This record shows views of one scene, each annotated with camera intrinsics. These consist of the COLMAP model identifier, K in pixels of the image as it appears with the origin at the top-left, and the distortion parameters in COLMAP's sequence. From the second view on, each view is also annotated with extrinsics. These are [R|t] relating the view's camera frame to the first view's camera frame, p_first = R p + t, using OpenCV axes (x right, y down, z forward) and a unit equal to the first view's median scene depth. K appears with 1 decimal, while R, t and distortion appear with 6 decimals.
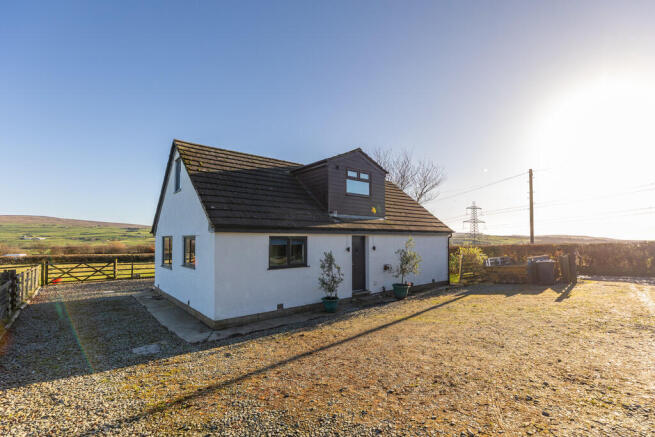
lens RADIAL K [[307.2, 0, 330.3], [0, 307.2, 236.3], [0, 0, 1]] dist [-0.000658, -0.000757]
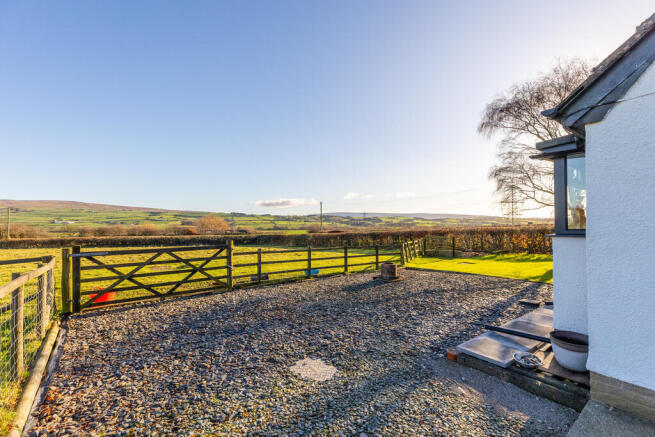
lens RADIAL K [[307.2, 0, 327.8], [0, 307.2, 223.0], [0, 0, 1]] dist [-0.000658, -0.000757]
pose [[0.998312, -0.003959, -0.057945, -0.163438], [0.004628, 0.999924, 0.011418, 0.013925], [0.057895, -0.011667, 0.998254, 0.176789]]
